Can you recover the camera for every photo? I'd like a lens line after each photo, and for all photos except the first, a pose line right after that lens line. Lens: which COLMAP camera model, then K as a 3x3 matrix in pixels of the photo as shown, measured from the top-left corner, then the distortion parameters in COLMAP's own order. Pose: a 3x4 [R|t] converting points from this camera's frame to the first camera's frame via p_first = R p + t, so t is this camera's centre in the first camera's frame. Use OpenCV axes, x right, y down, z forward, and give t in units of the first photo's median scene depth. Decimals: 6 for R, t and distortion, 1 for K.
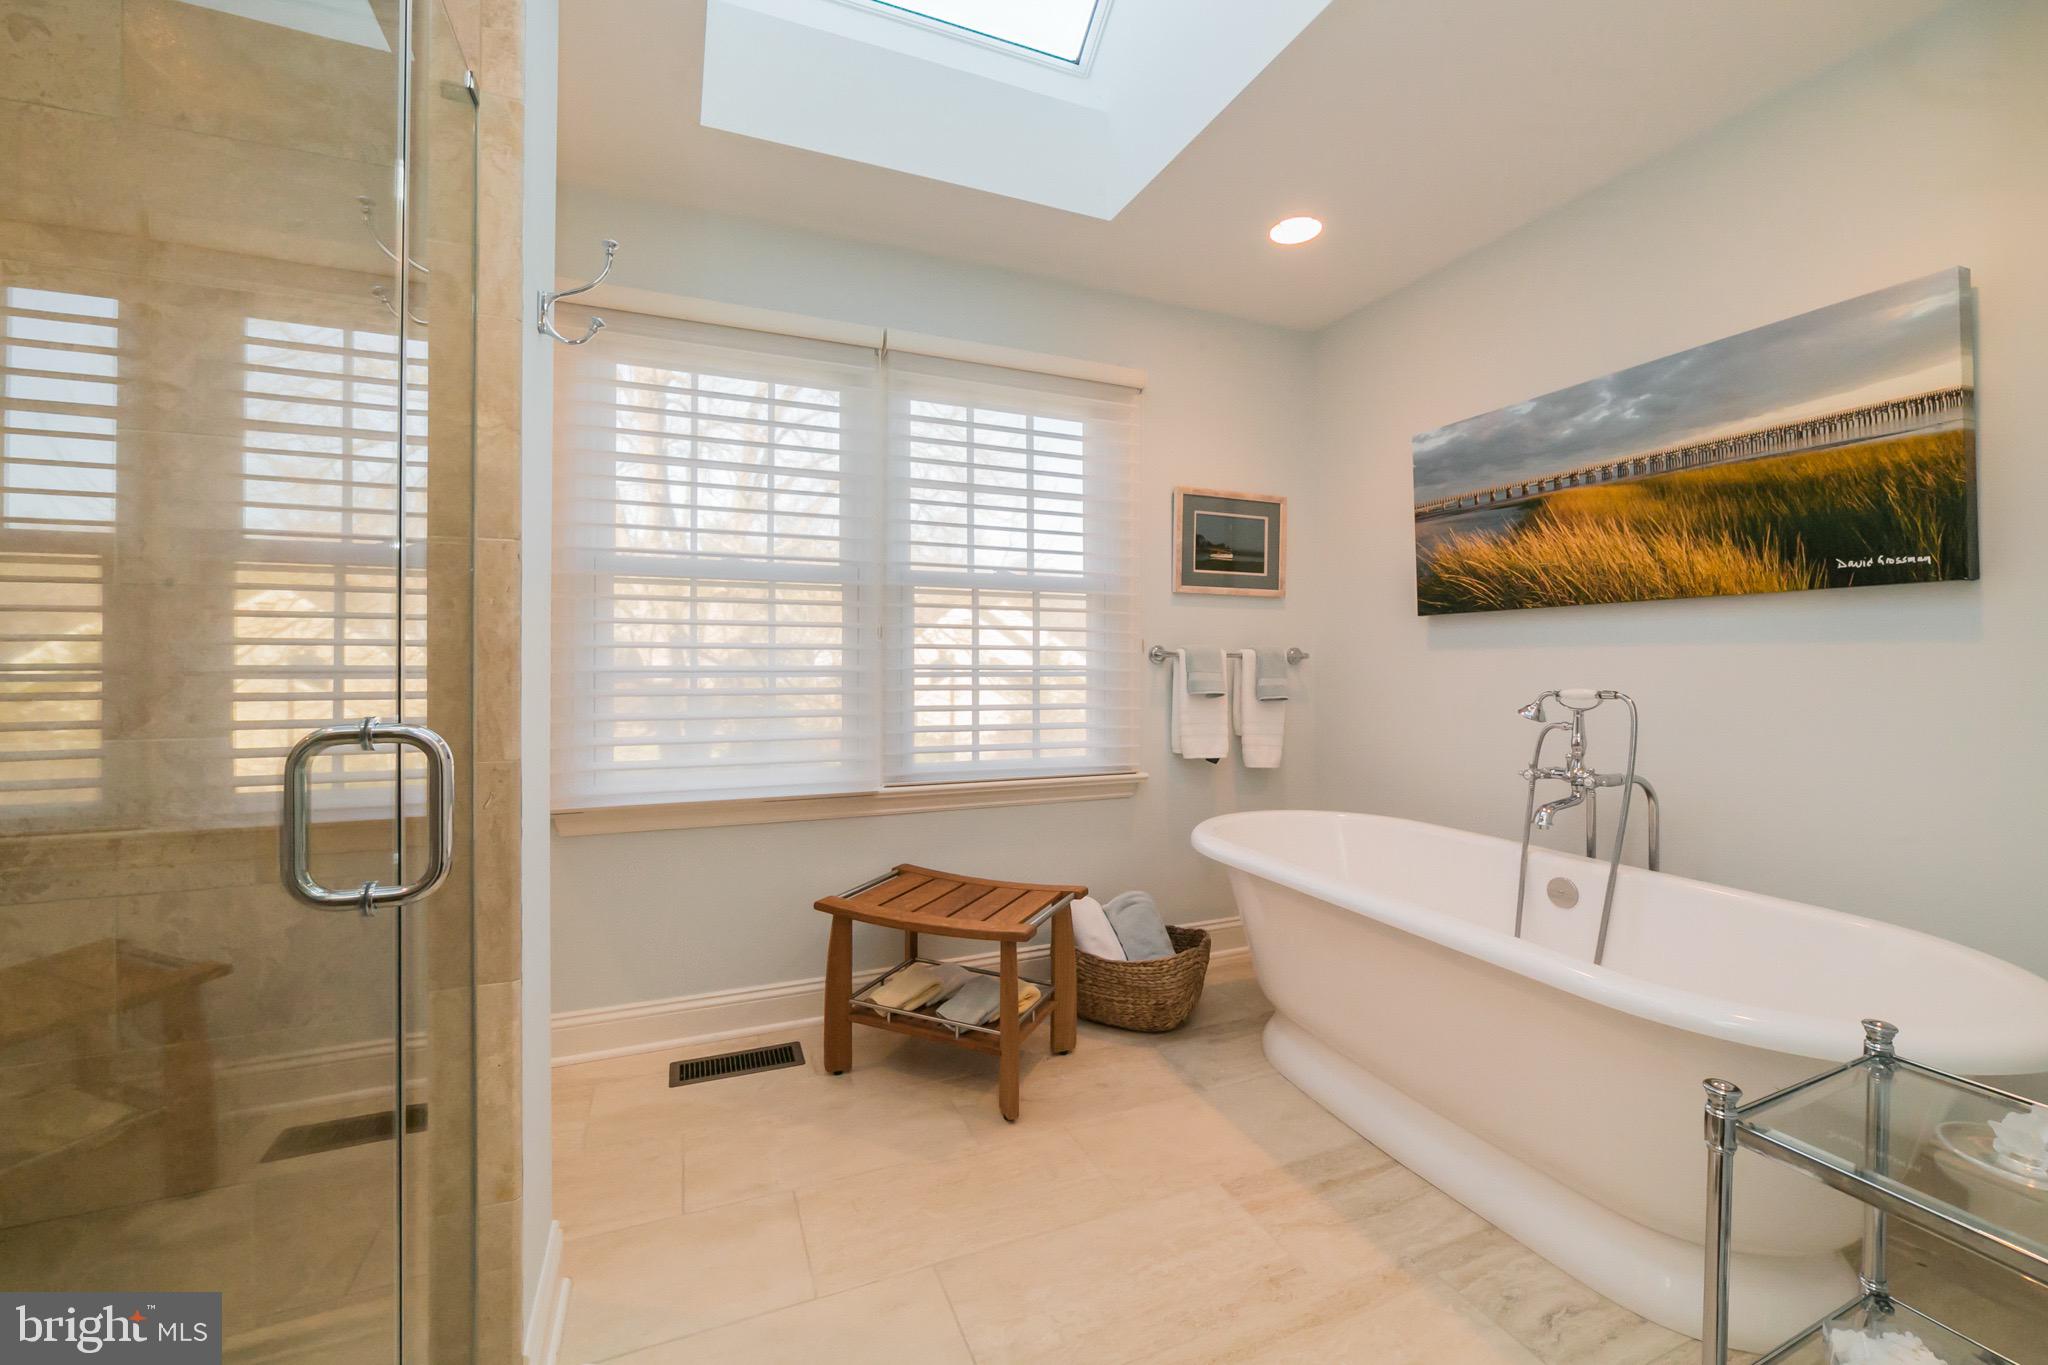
lens RADIAL K [[790.8, 0, 1019.7], [0, 790.8, 672.5], [0, 0, 1]] dist [0.010141, 0.000526]
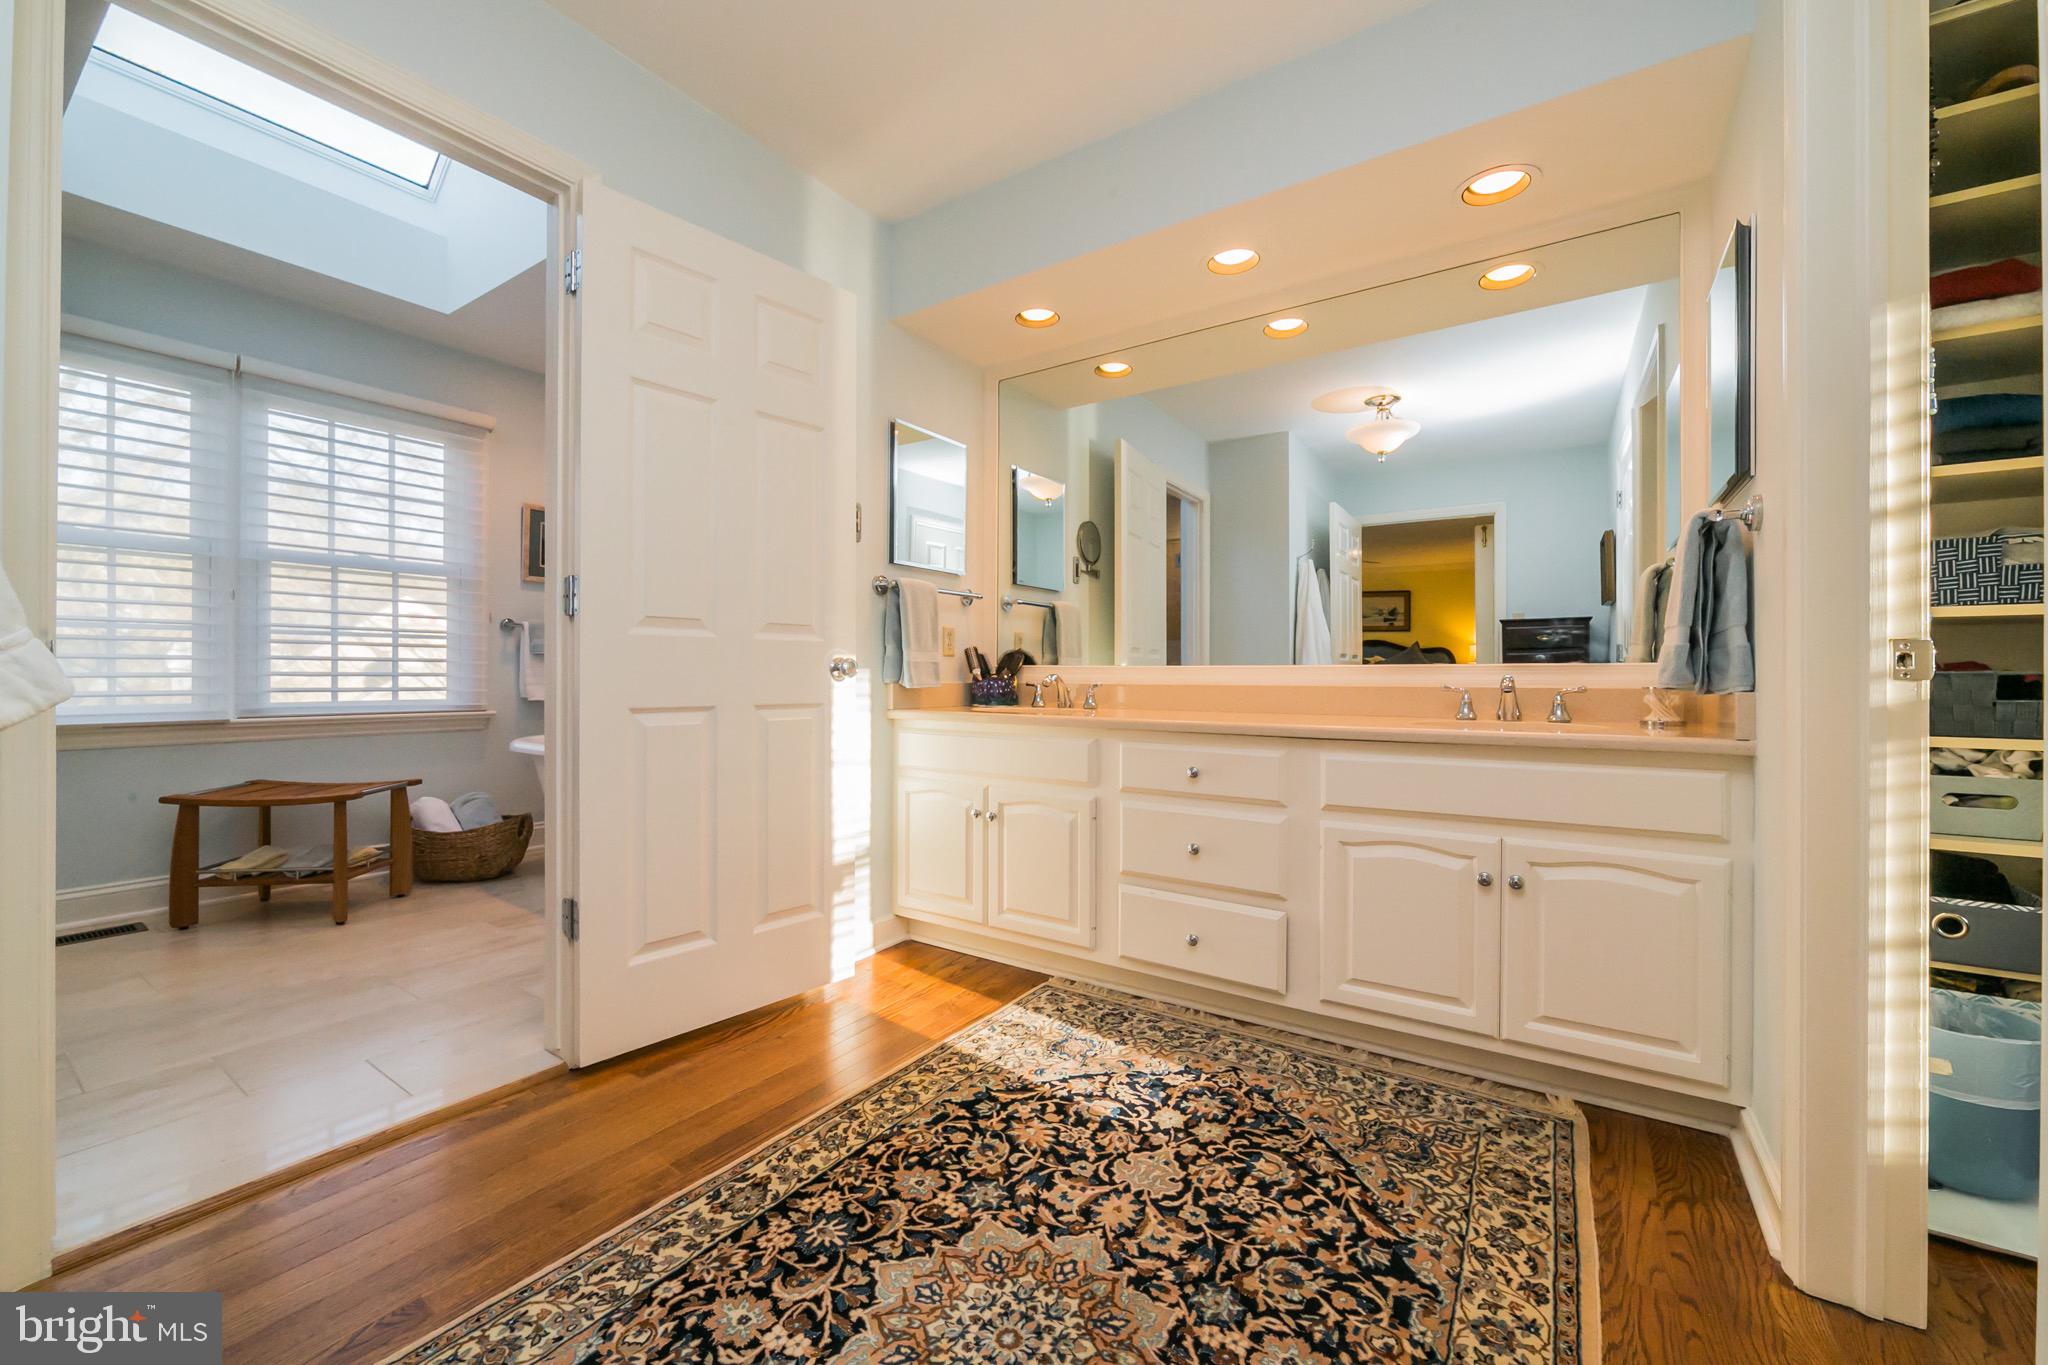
lens RADIAL K [[790.8, 0, 946.6], [0, 790.8, 677.1], [0, 0, 1]] dist [0.010141, 0.000526]
pose [[0.869749, 0.003956, 0.493479, 0.178281], [-0.003988, 0.999992, -0.000988, 0.073993], [-0.493479, -0.001109, 0.869757, -0.643194]]
